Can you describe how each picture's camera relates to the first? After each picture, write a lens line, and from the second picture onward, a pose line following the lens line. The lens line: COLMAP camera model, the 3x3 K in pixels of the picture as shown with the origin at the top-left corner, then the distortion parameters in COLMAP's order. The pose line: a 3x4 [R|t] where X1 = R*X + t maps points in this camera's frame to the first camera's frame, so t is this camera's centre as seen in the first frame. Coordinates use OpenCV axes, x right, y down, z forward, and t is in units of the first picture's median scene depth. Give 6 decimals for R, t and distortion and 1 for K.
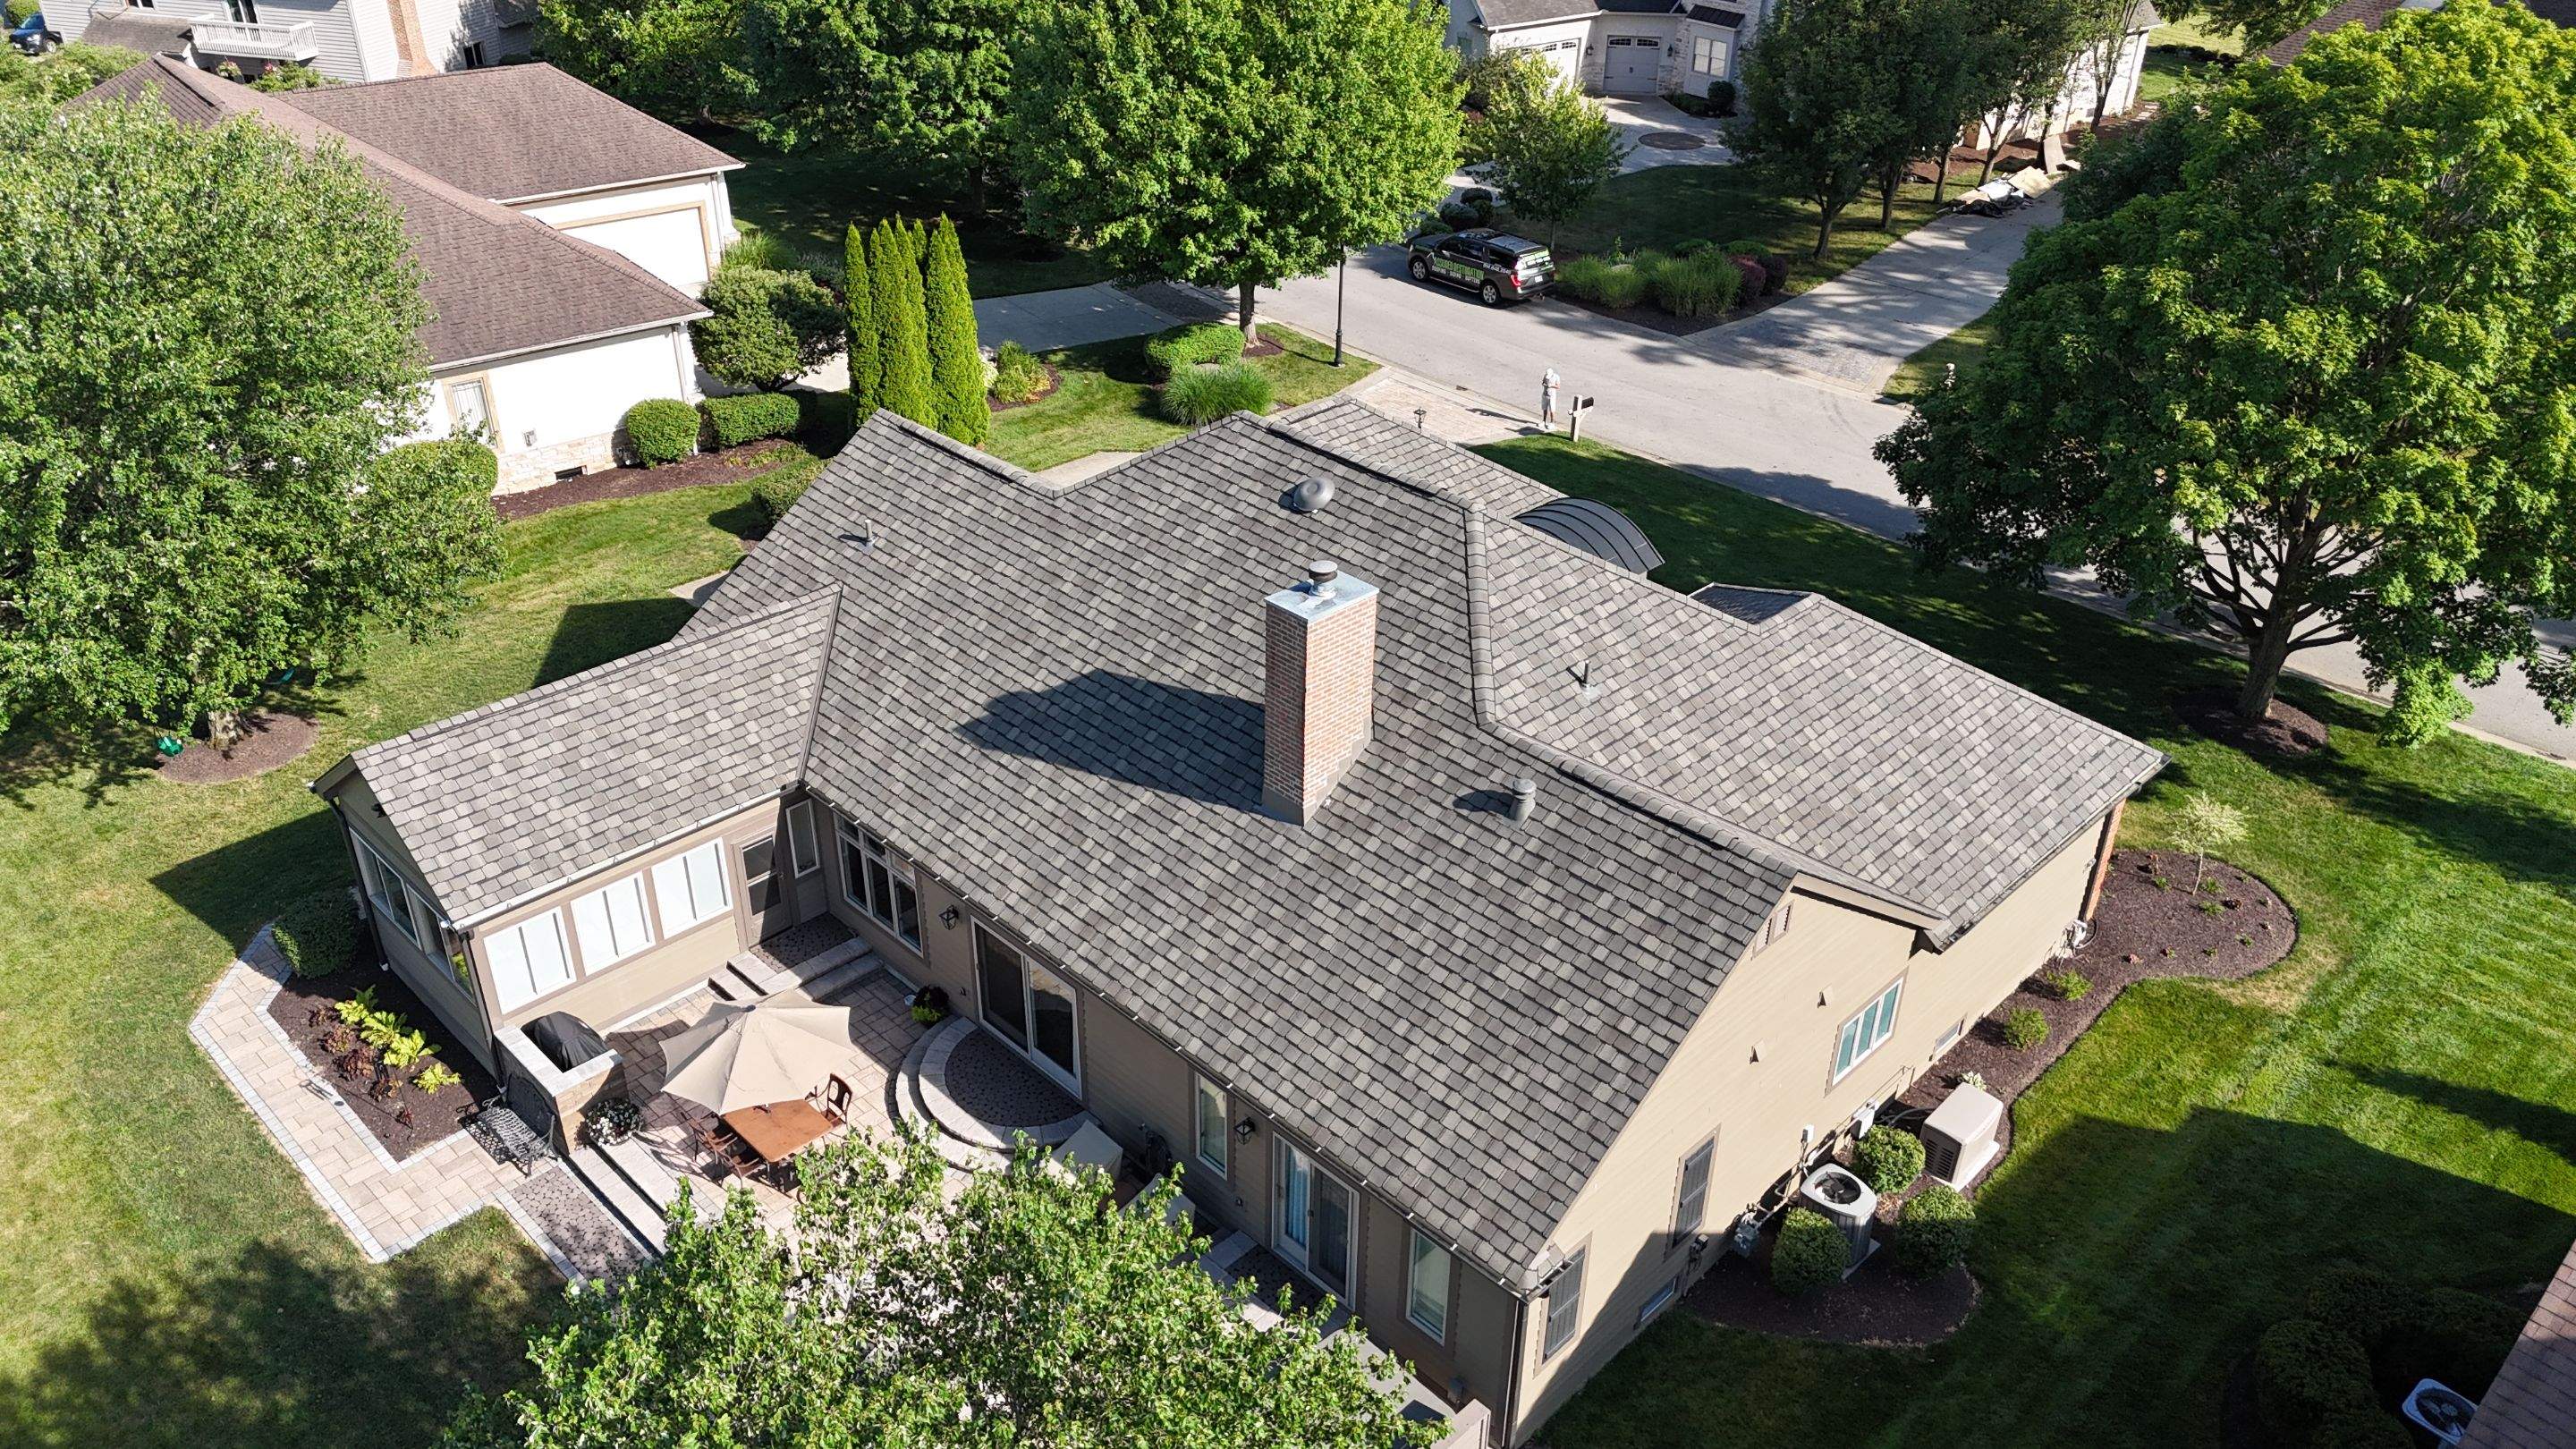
lens RADIAL K [[1892.6, 0, 1277.3], [0, 1892.6, 714.0], [0, 0, 1]] dist [0.096431, -0.104314]
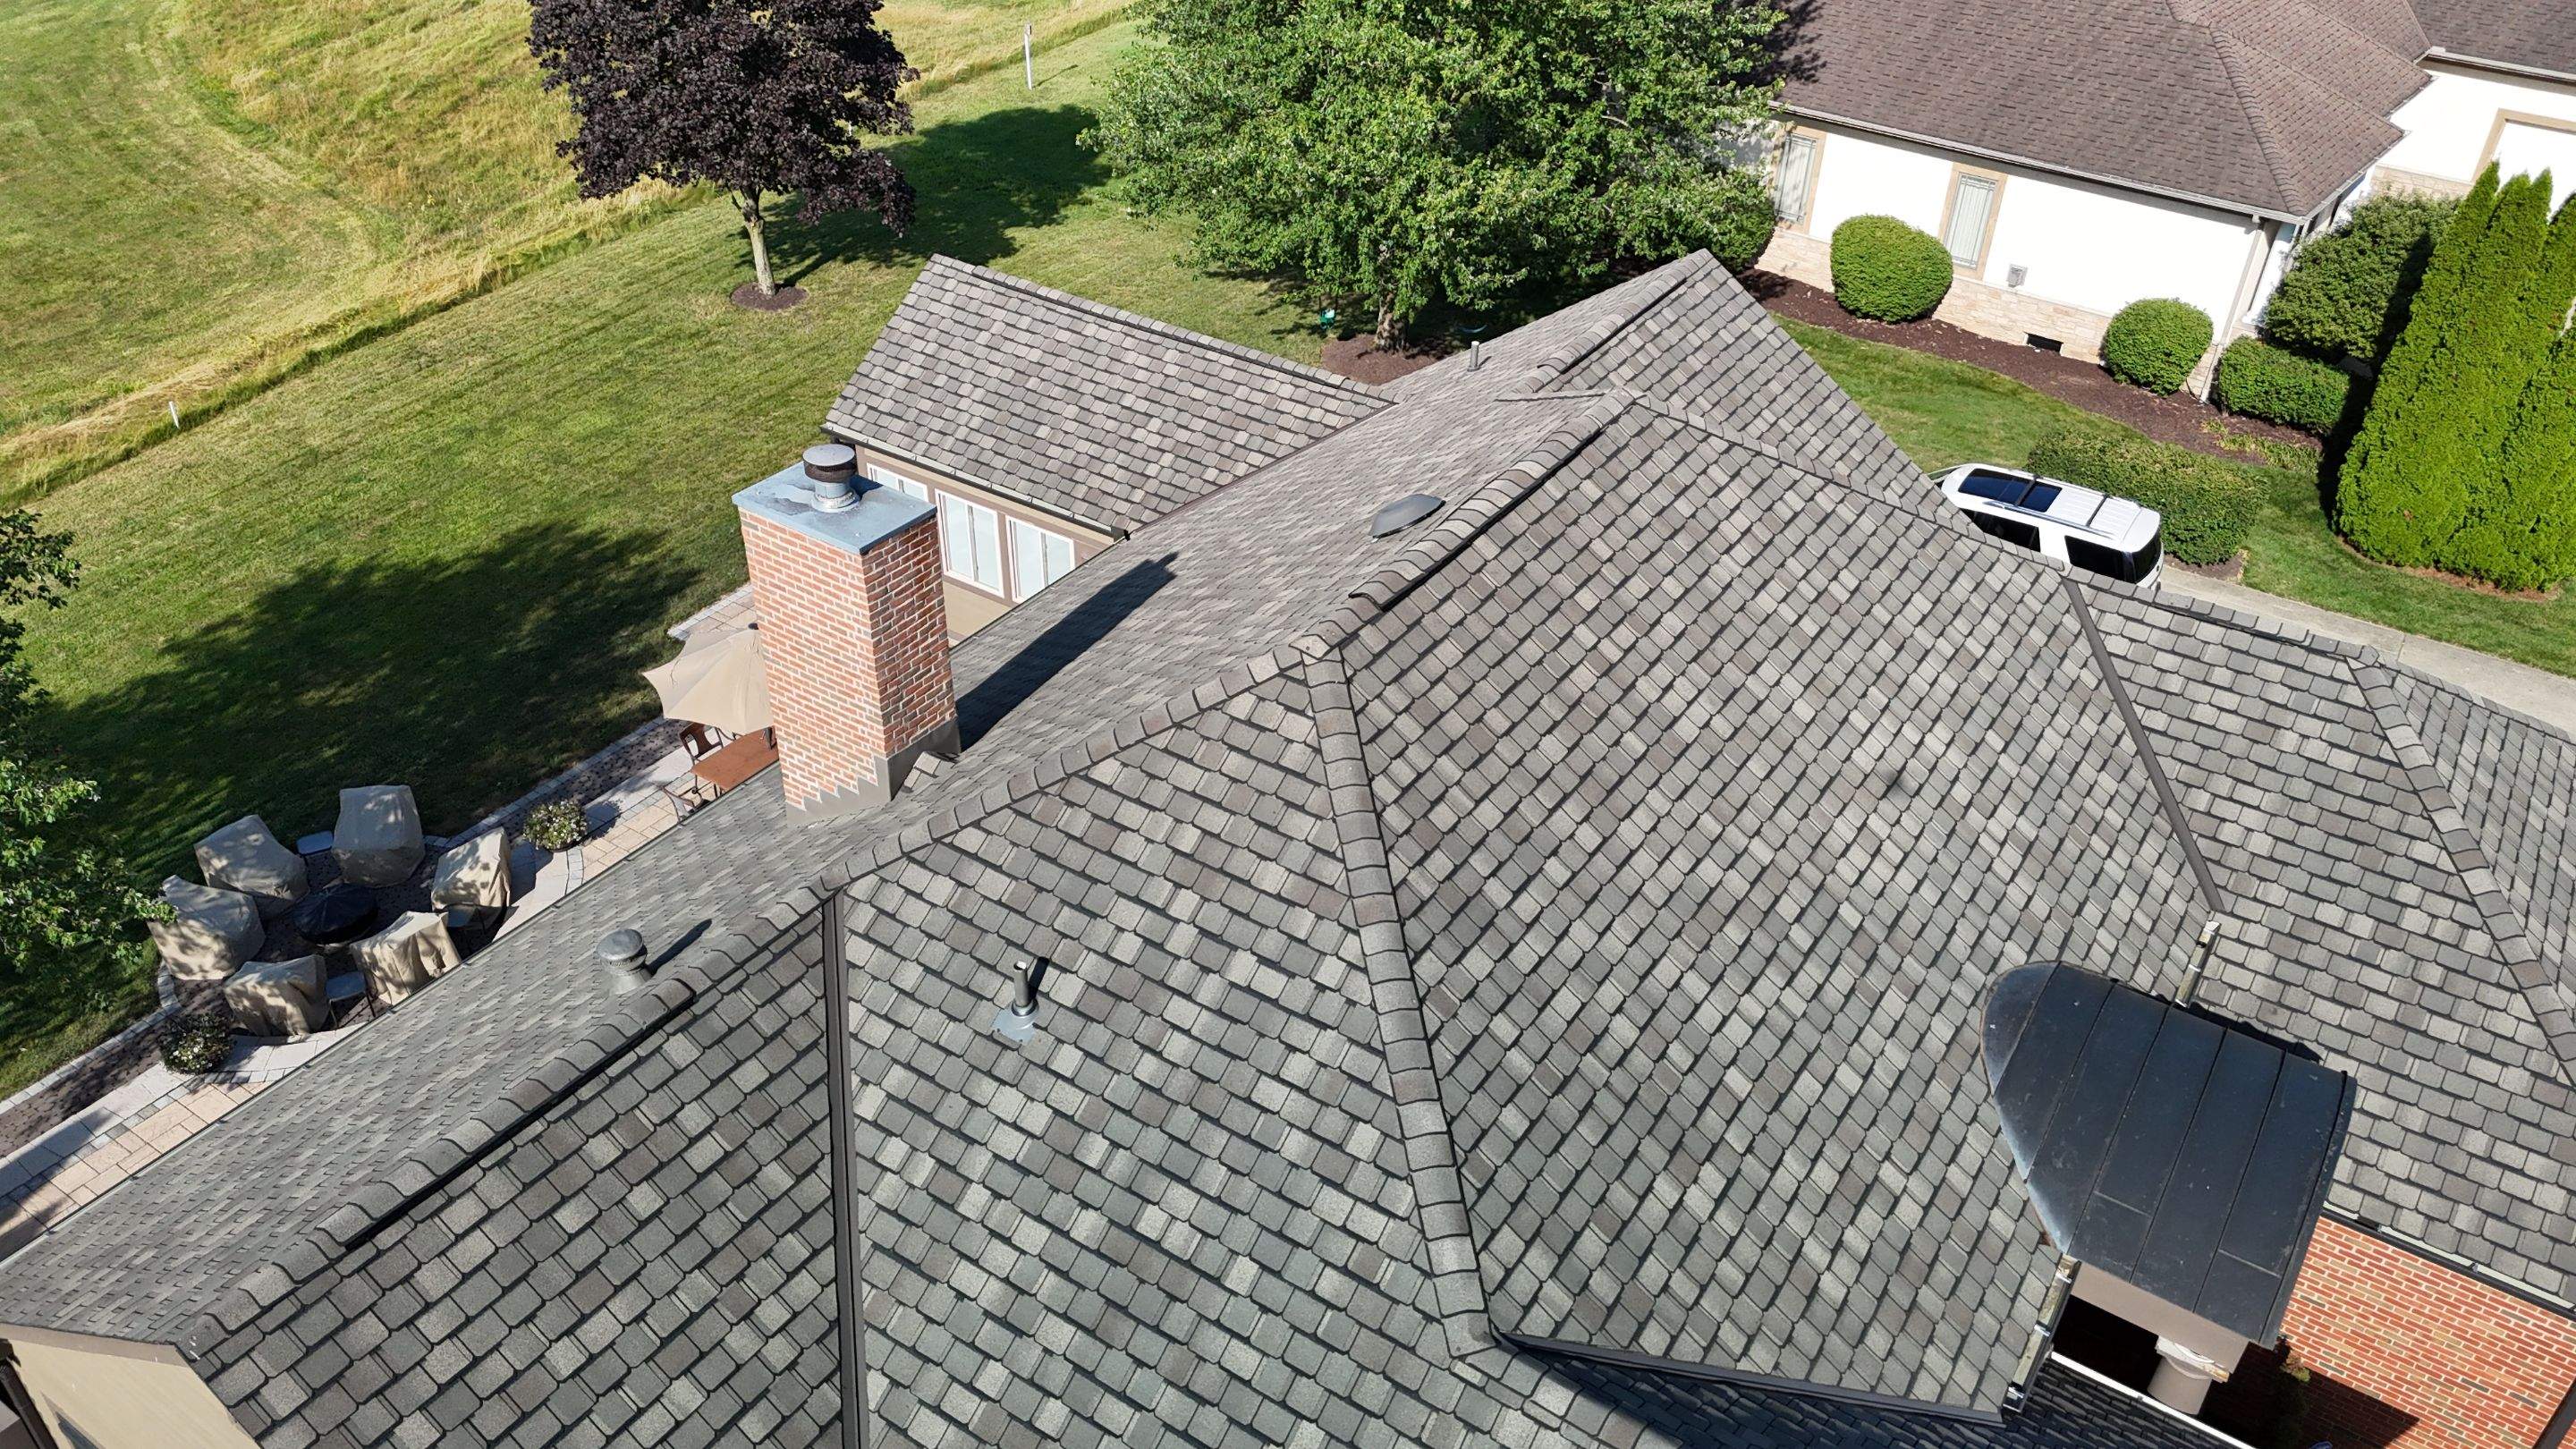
lens RADIAL K [[1892.6, 0, 1289.6], [0, 1892.6, 709.7], [0, 0, 1]] dist [0.096431, -0.104314]
pose [[0.203573, 0.546422, -0.812392, 0.502295], [-0.507756, 0.768381, 0.389584, -0.280348], [0.837103, 0.333188, 0.433870, 0.795359]]
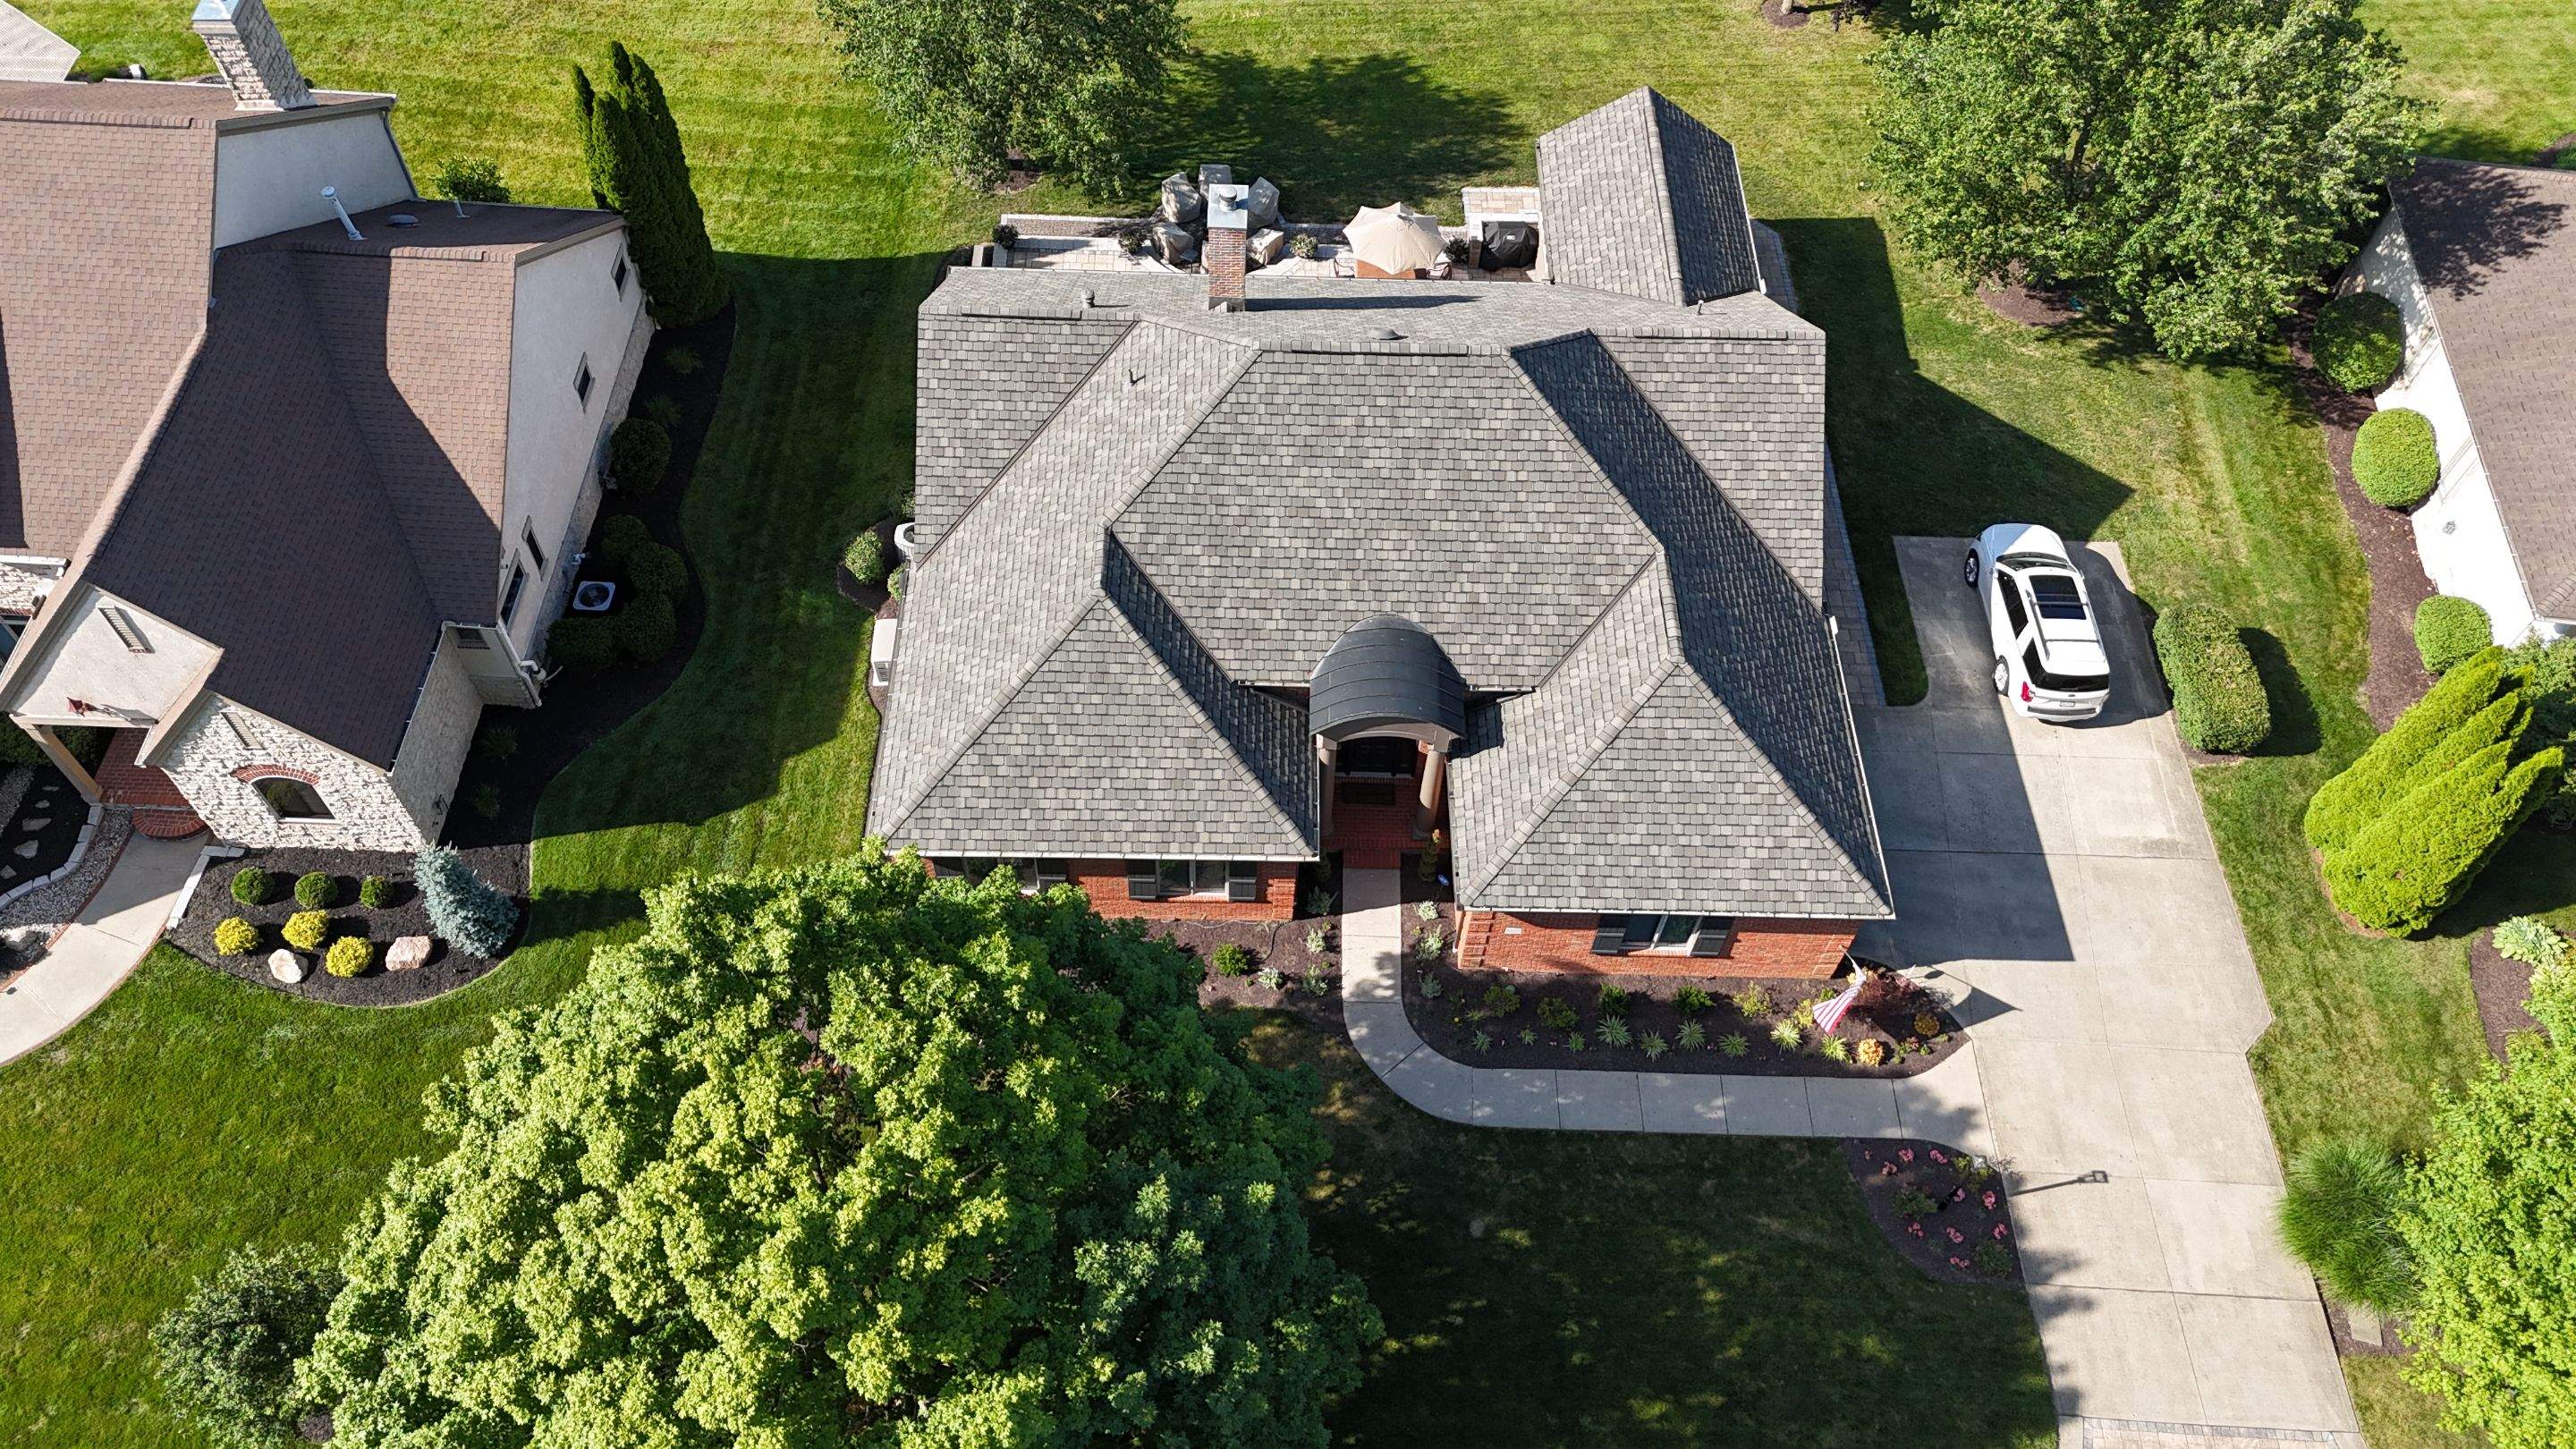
lens RADIAL K [[1892.6, 0, 1289.2], [0, 1892.6, 723.7], [0, 0, 1]] dist [0.096431, -0.104314]
pose [[-0.698876, 0.563944, -0.439931, 0.852681], [-0.399457, 0.202465, 0.894115, -1.298623], [0.593302, 0.800609, 0.083774, 1.121046]]
